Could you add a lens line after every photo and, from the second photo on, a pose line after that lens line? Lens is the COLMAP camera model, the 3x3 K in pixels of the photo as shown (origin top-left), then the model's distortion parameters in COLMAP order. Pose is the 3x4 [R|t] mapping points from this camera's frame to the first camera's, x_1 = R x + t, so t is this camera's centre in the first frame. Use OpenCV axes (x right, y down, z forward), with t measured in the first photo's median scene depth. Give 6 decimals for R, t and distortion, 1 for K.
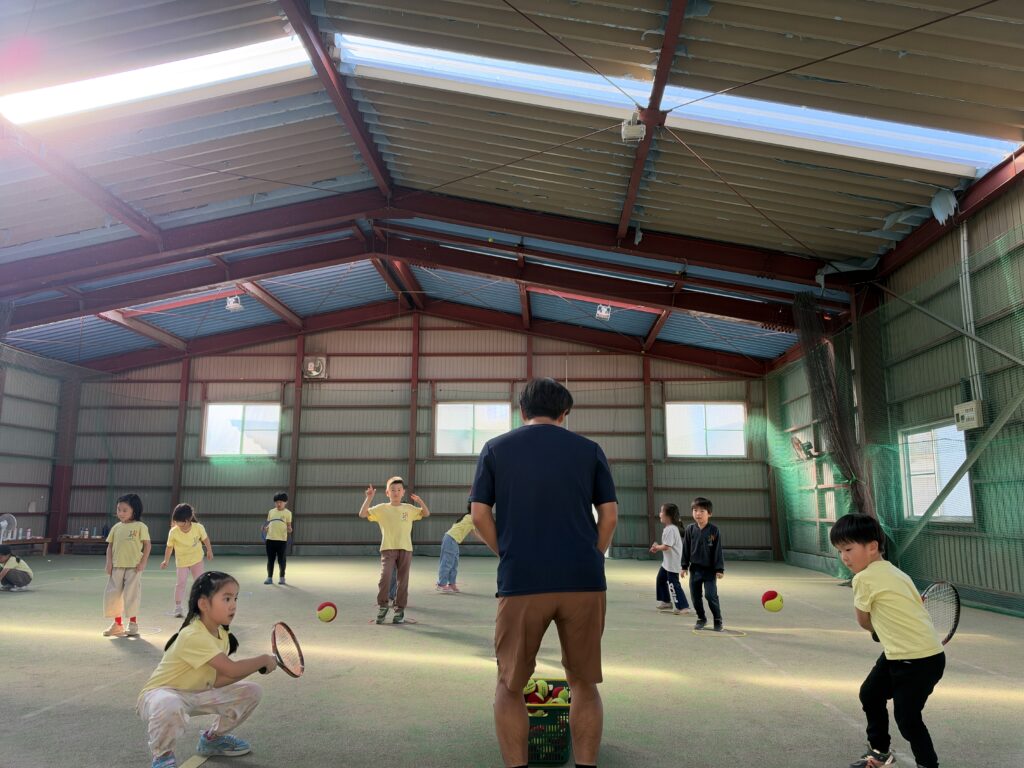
lens RADIAL K [[718.4, 0, 514.5], [0, 718.4, 385.0], [0, 0, 1]] dist [0.142686, -0.269737]
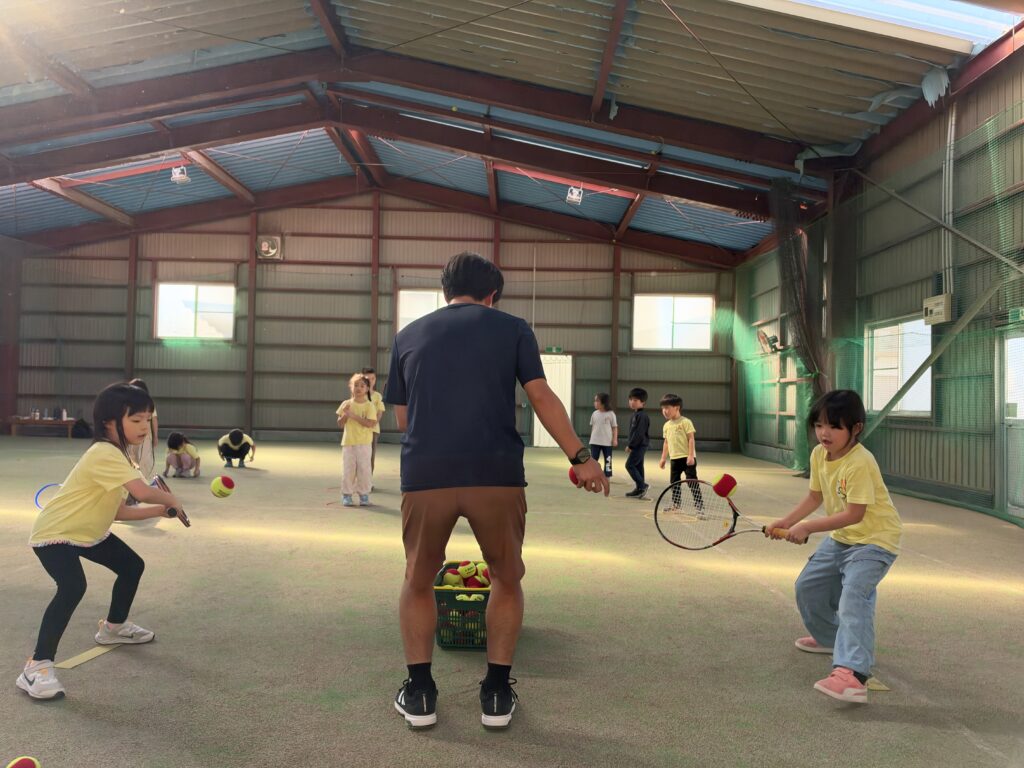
lens RADIAL K [[722.0, 0, 514.1], [0, 722.0, 387.0], [0, 0, 1]] dist [0.070999, -0.137087]
pose [[0.998980, 0.018647, 0.041118, 0.008467], [-0.024550, 0.988668, 0.148097, 0.007338], [-0.037890, -0.148955, 0.988118, 0.021684]]
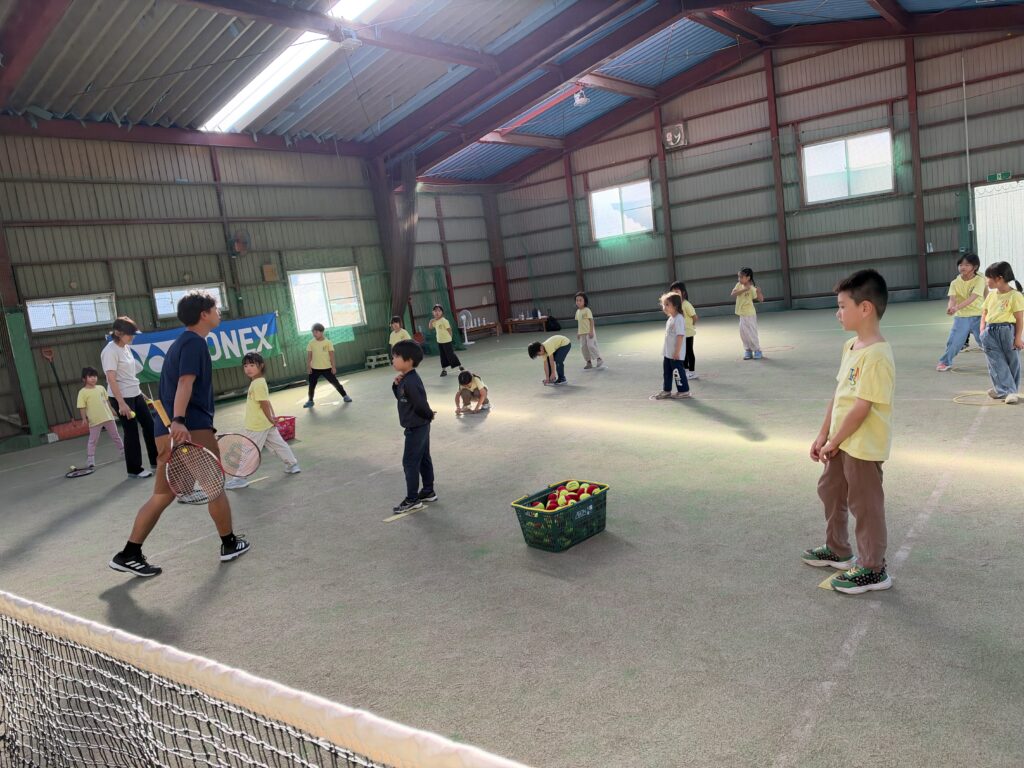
lens RADIAL K [[732.7, 0, 509.4], [0, 732.7, 385.8], [0, 0, 1]] dist [0.002959, -0.051025]
pose [[0.804932, -0.031898, -0.592509, 0.132547], [0.231370, 0.936387, 0.263909, -0.021694], [0.546399, -0.349517, 0.761108, -0.012492]]
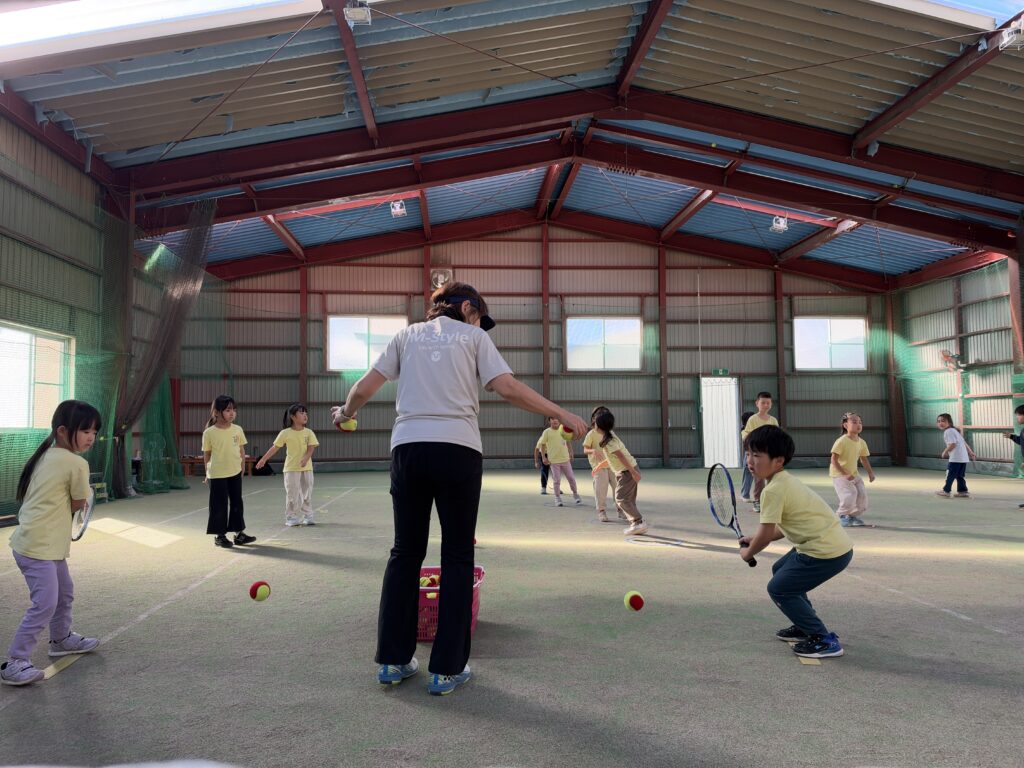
lens RADIAL K [[722.9, 0, 507.2], [0, 722.9, 382.3], [0, 0, 1]] dist [0.165930, -0.315950]
pose [[0.992106, -0.005841, 0.125263, -0.316487], [-0.007701, 0.994191, 0.107354, 0.007357], [-0.125162, -0.107471, 0.986298, 0.022583]]
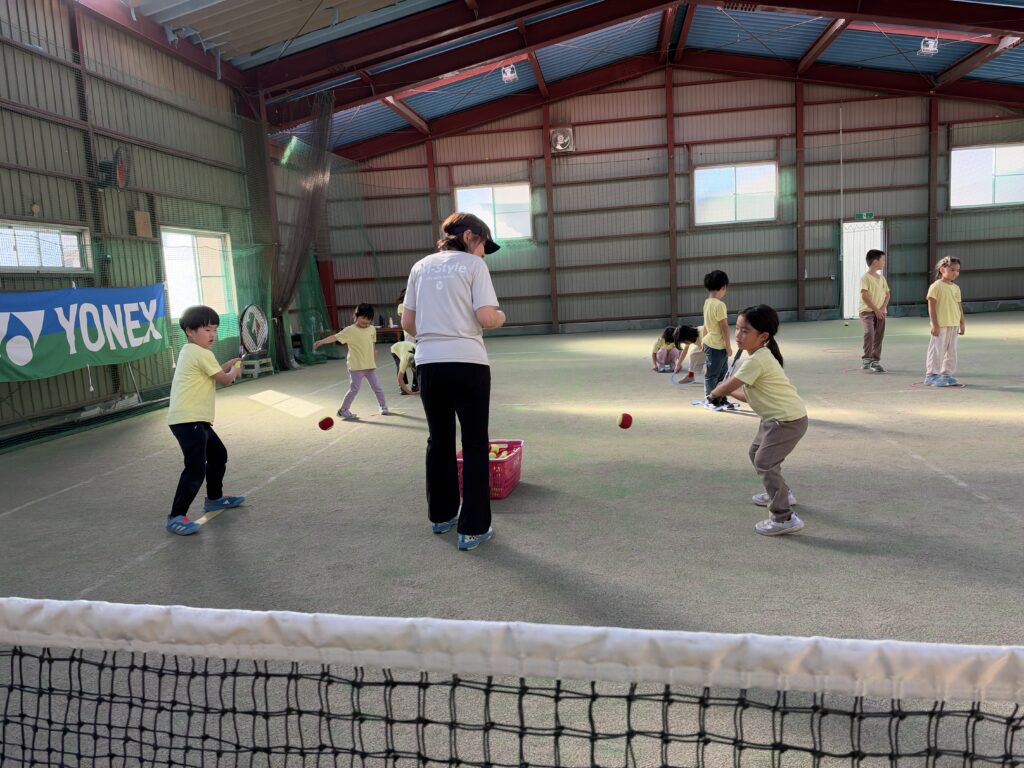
lens RADIAL K [[731.4, 0, 519.8], [0, 731.4, 374.3], [0, 0, 1]] dist [0.087970, -0.173690]
pose [[0.995054, -0.054632, -0.082958, -0.272300], [0.076450, 0.954441, 0.288442, -0.014360], [0.063420, -0.293357, 0.953897, -0.013120]]
